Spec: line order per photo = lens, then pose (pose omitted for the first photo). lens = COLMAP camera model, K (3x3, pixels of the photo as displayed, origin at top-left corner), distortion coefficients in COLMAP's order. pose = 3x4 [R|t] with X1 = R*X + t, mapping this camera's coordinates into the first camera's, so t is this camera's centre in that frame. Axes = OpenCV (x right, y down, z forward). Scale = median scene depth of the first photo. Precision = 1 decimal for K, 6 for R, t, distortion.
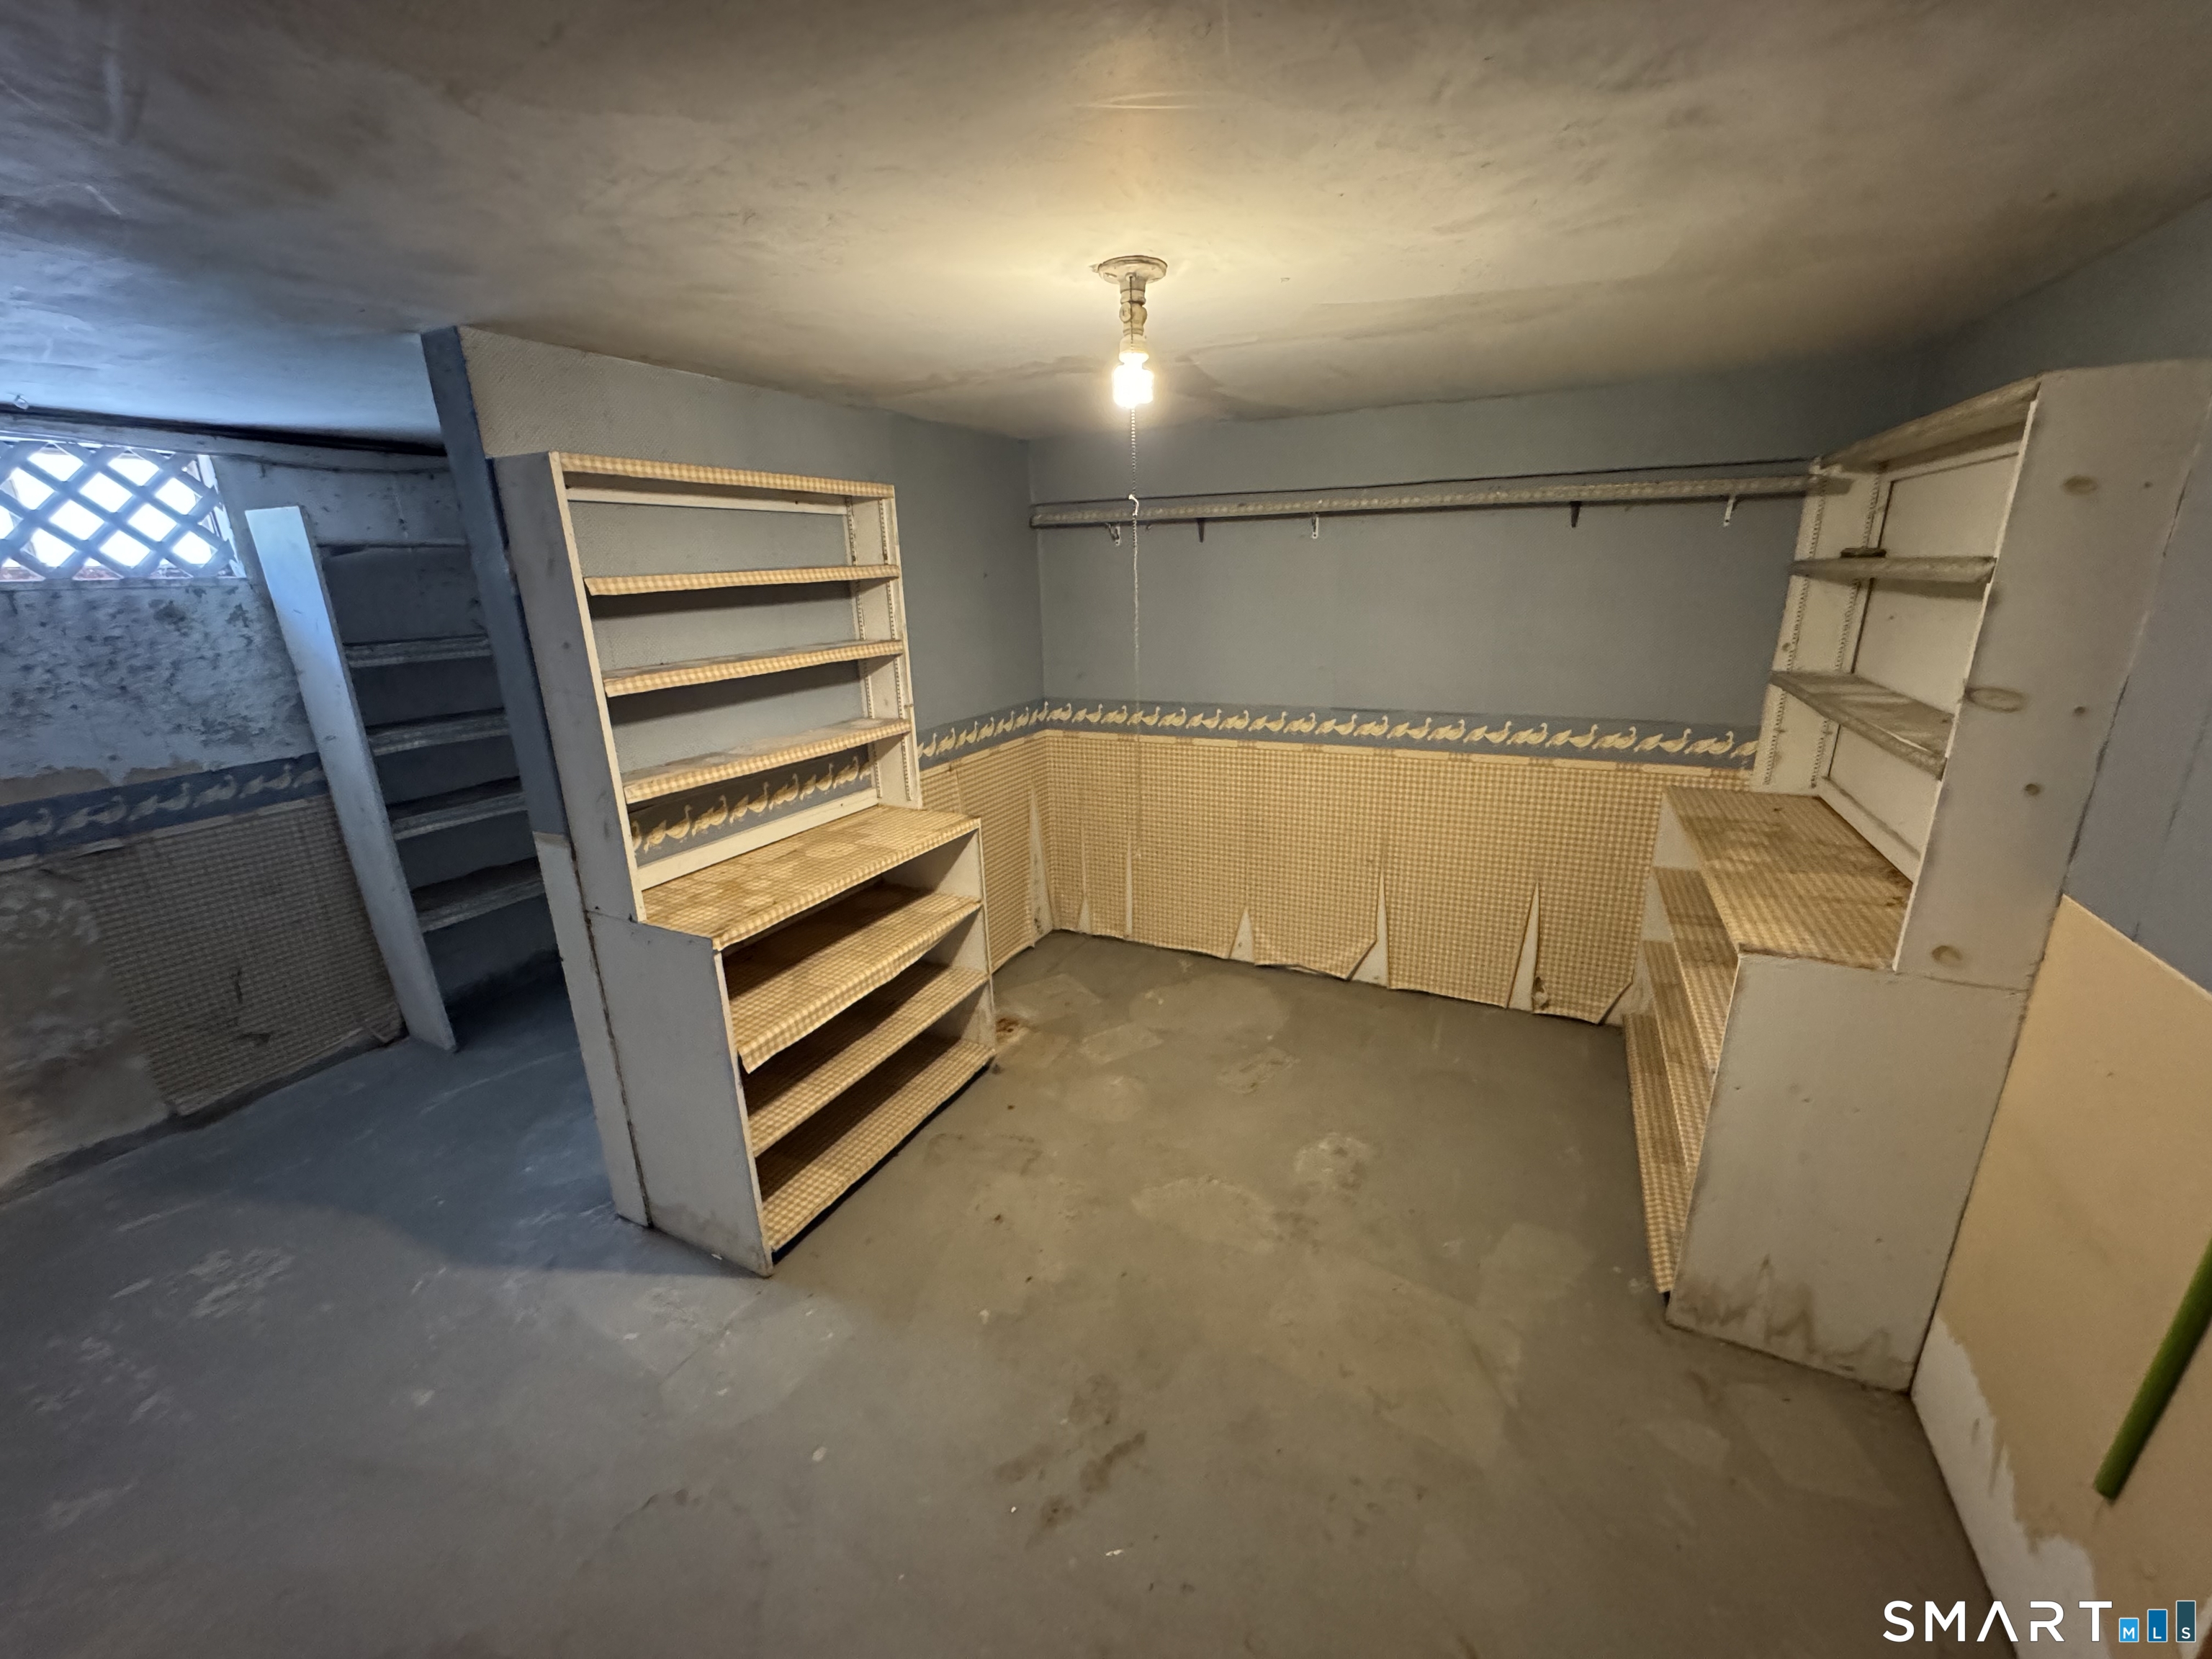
lens RADIAL K [[884.4, 0, 1105.7], [0, 884.4, 833.6], [0, 0, 1]] dist [-0.001365, 0.000344]
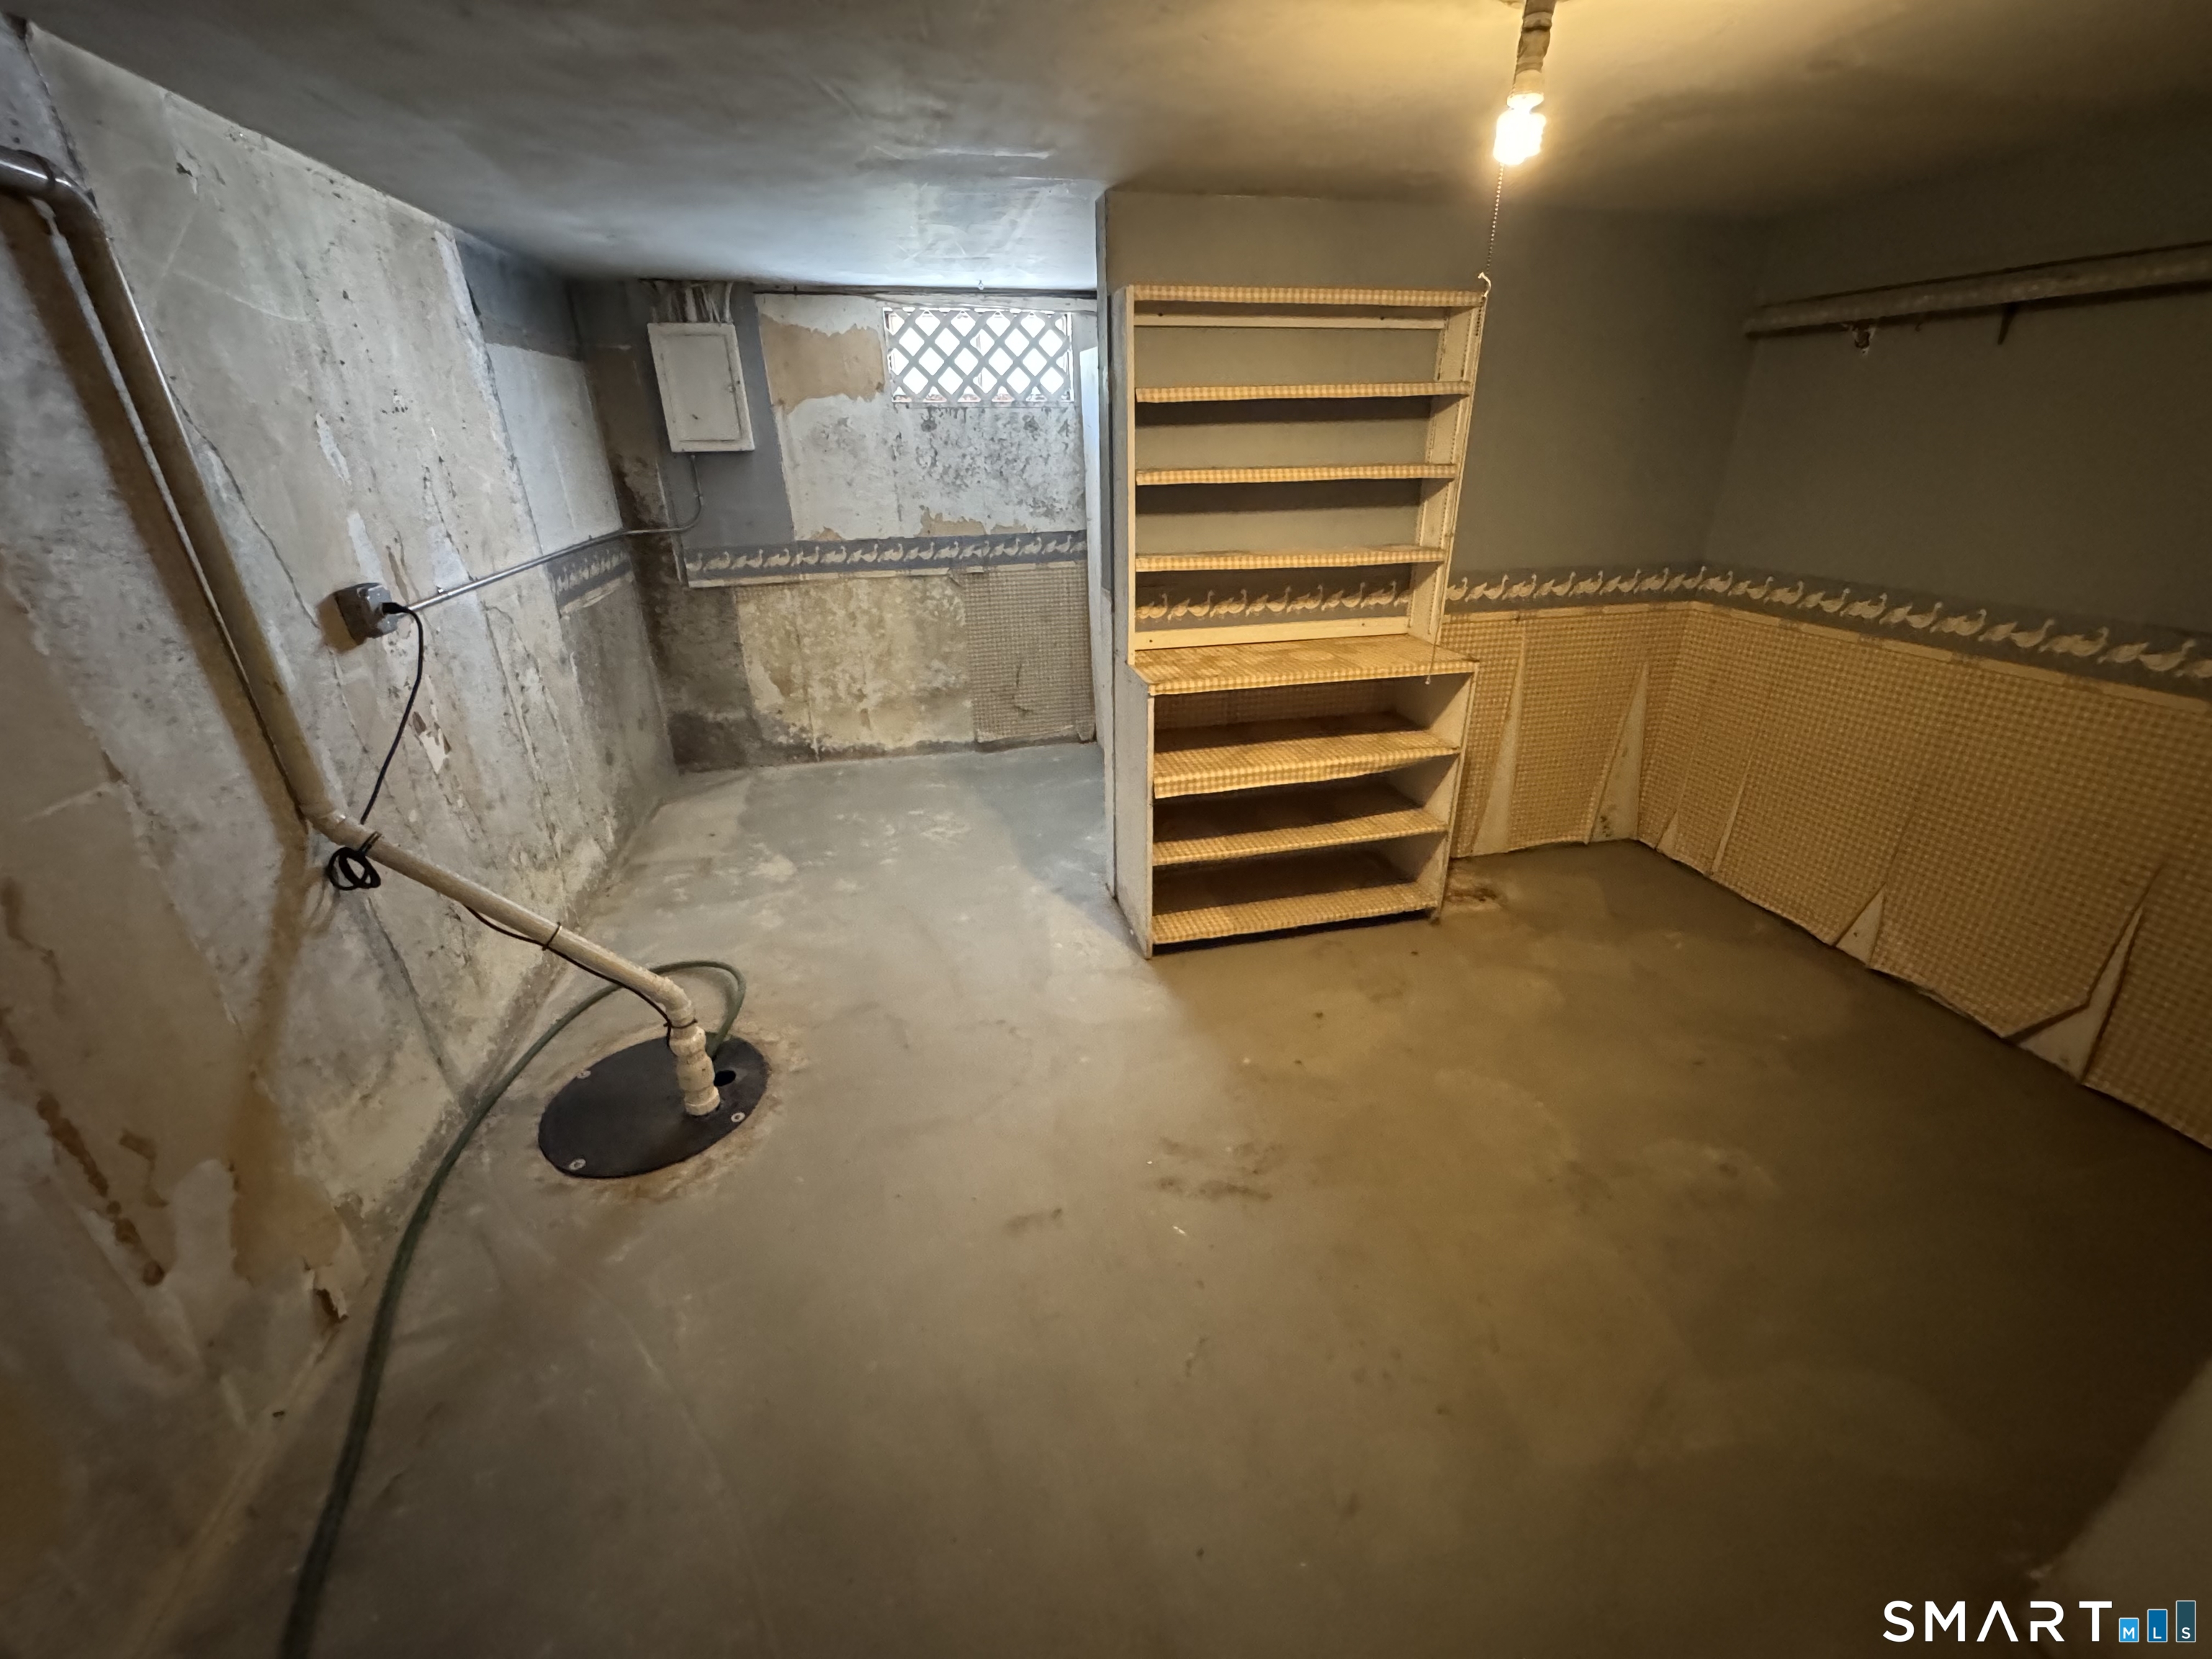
lens RADIAL K [[884.4, 0, 1102.3], [0, 884.4, 833.8], [0, 0, 1]] dist [-0.001365, 0.000344]
pose [[0.624913, 0.338705, -0.703394, 0.355343], [-0.230026, 0.940871, 0.248696, 0.012759], [0.746037, 0.006385, 0.665874, 0.060790]]
